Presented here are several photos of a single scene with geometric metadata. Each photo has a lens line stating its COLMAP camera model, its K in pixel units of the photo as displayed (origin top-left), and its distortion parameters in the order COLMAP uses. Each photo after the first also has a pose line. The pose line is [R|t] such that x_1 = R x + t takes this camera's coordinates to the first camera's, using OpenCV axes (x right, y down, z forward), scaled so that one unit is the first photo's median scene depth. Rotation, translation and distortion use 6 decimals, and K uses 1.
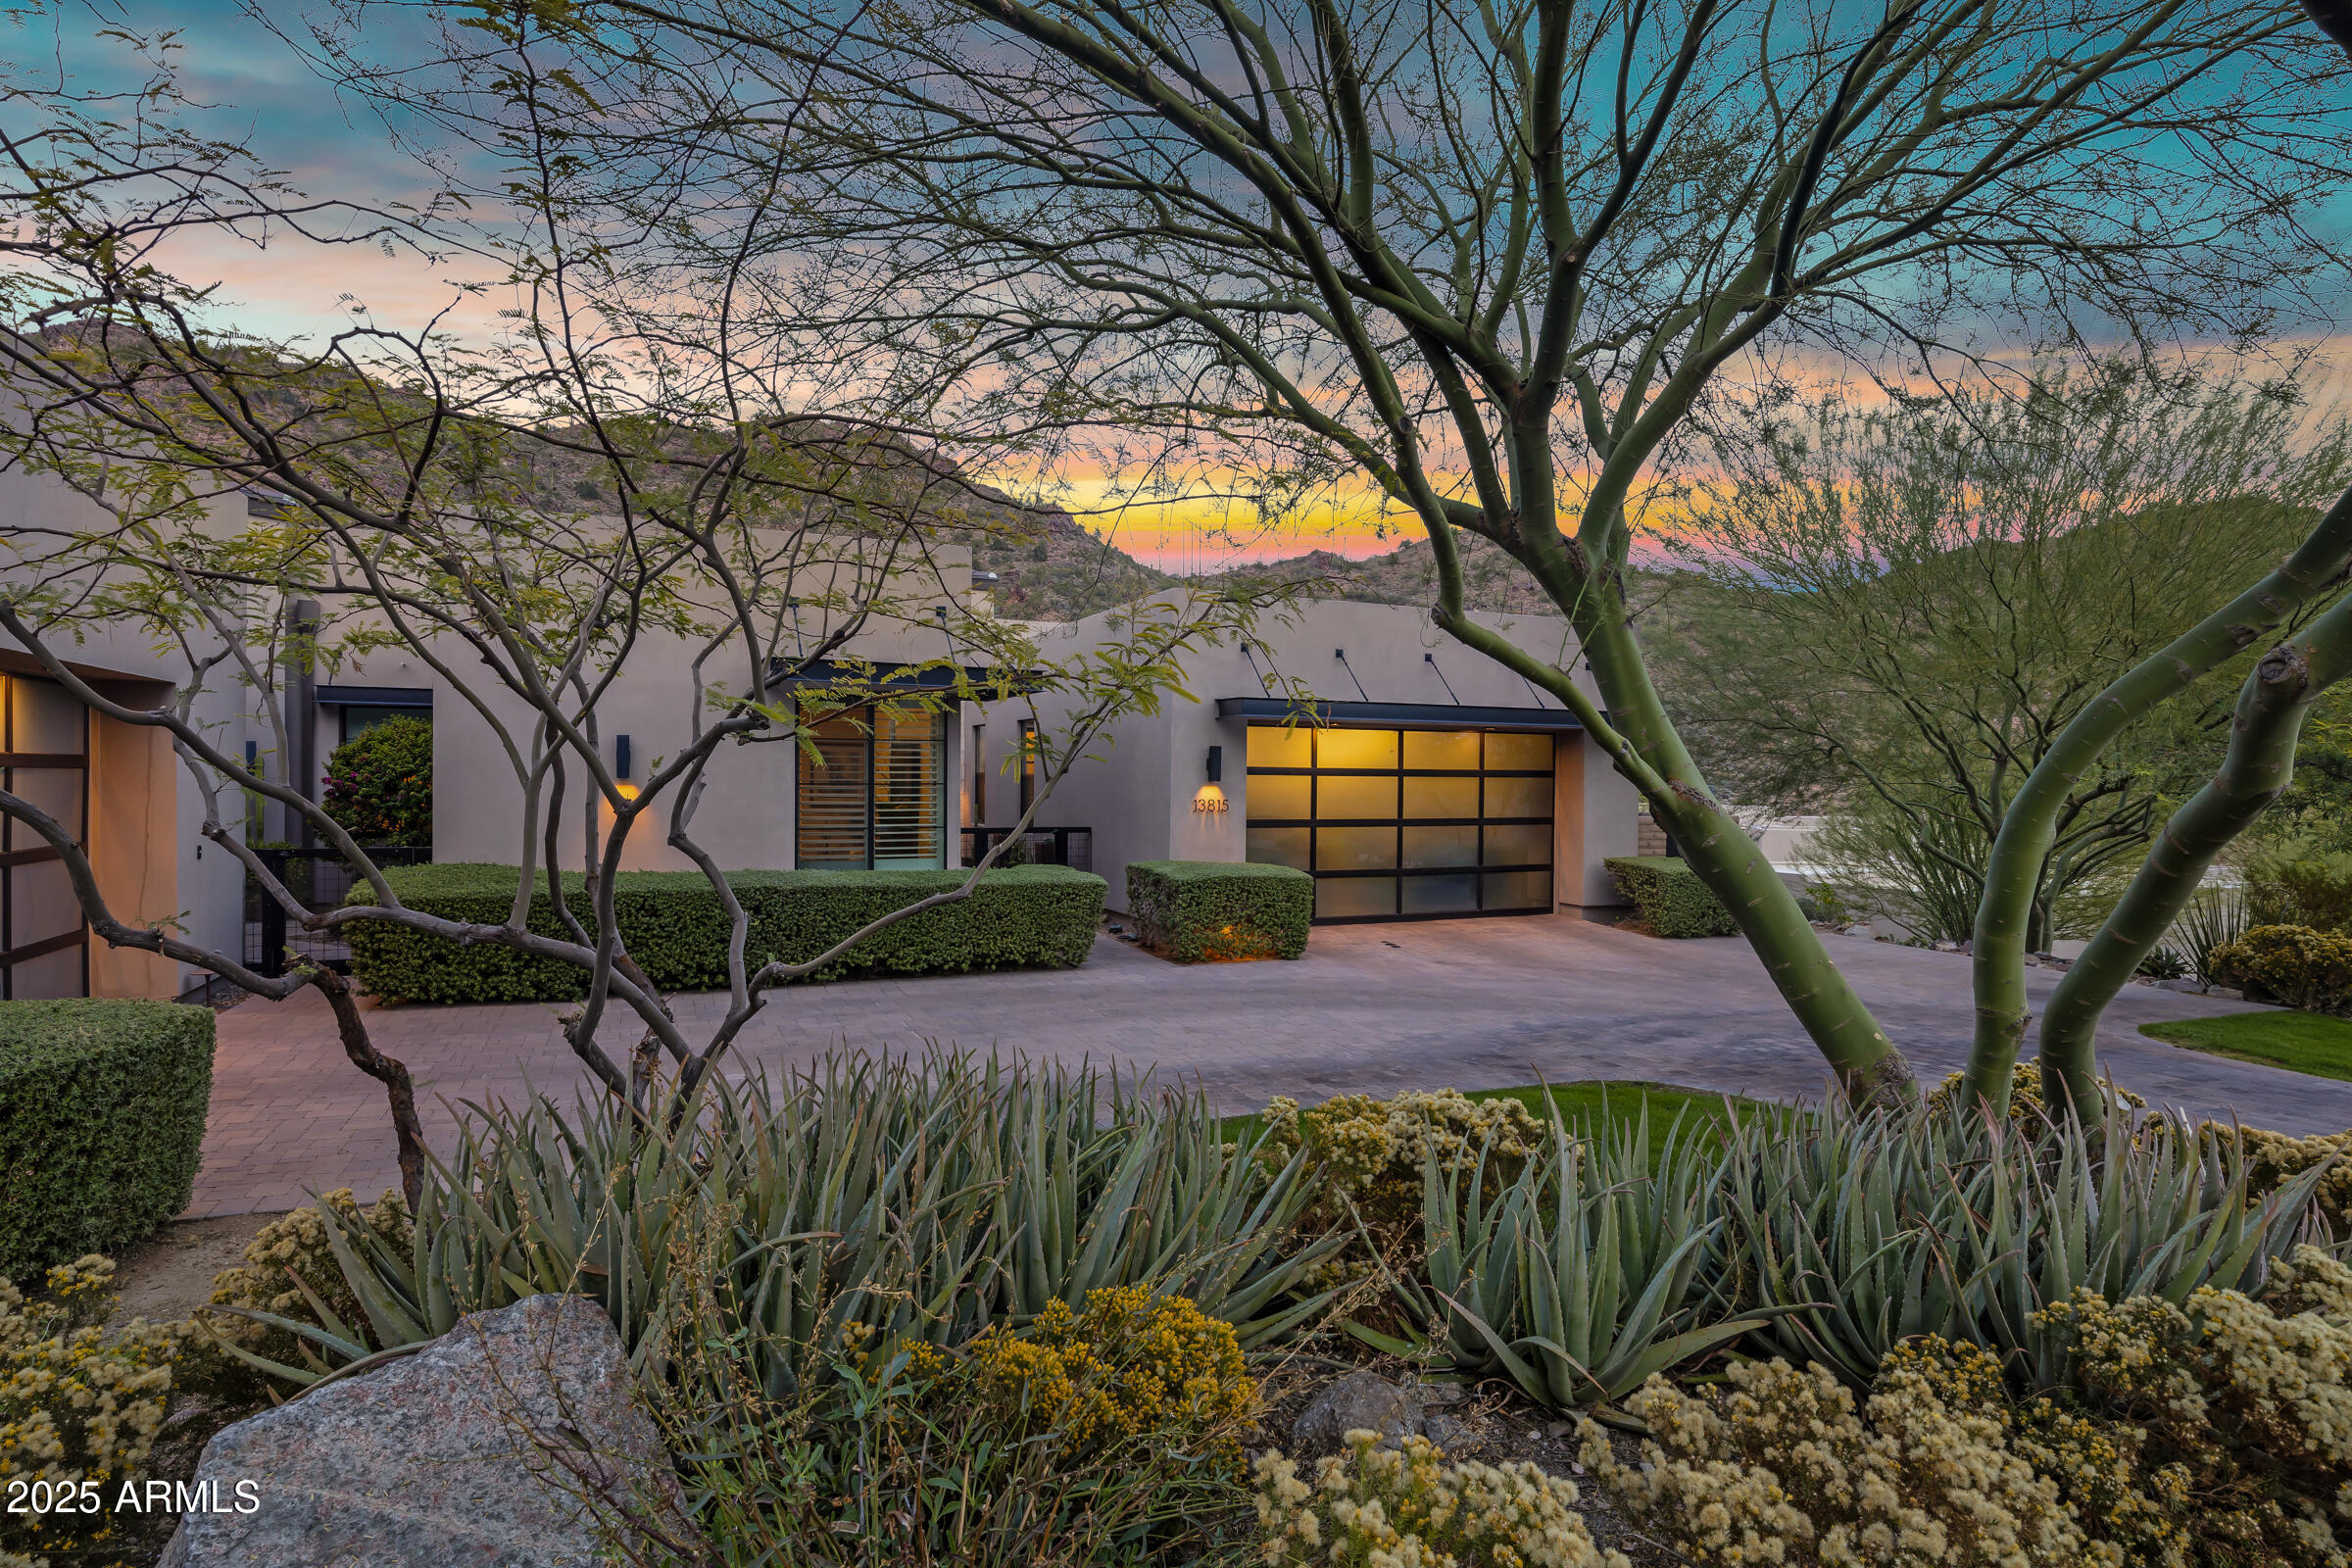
lens RADIAL K [[1291.3, 0, 1176.0], [0, 1291.3, 784.0], [0, 0, 1]] dist [0.001126, 0.000507]
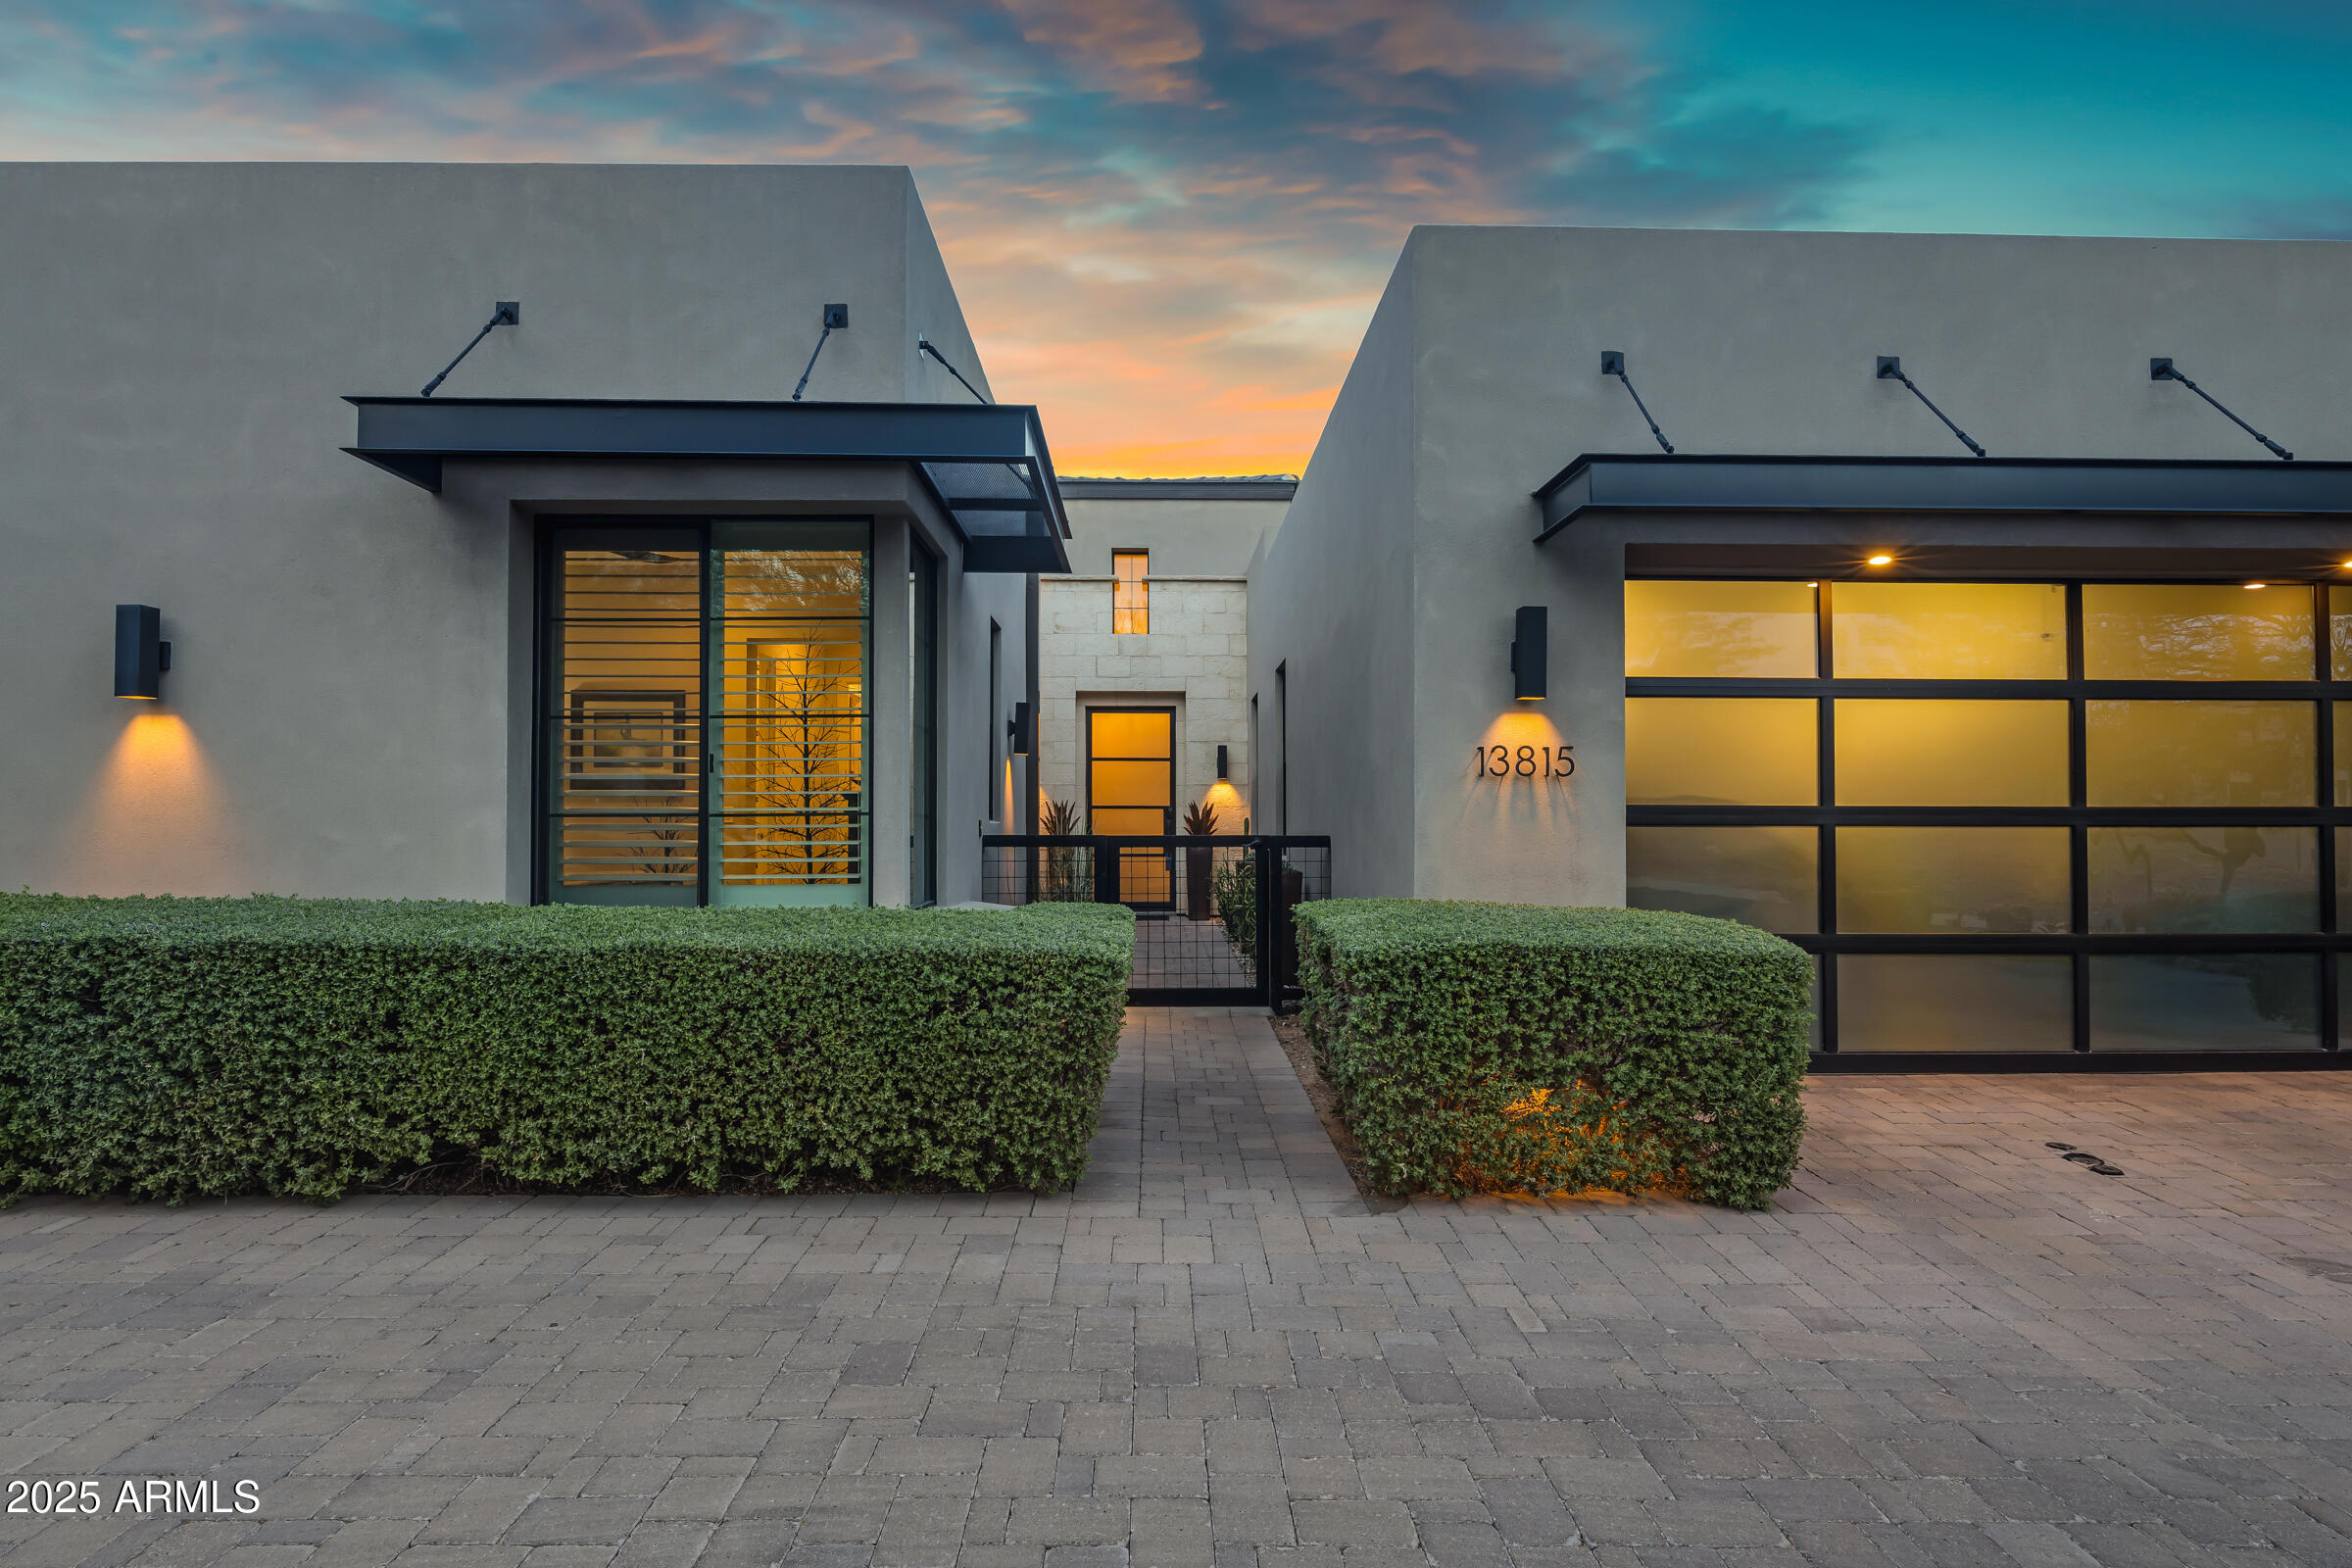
lens RADIAL K [[1291.3, 0, 1176.0], [0, 1291.3, 784.0], [0, 0, 1]] dist [0.001126, 0.000507]
pose [[0.922597, -0.013720, -0.385521, 0.079570], [0.000482, 0.999408, -0.034412, 0.036516], [0.385765, 0.031563, 0.922057, 0.584247]]
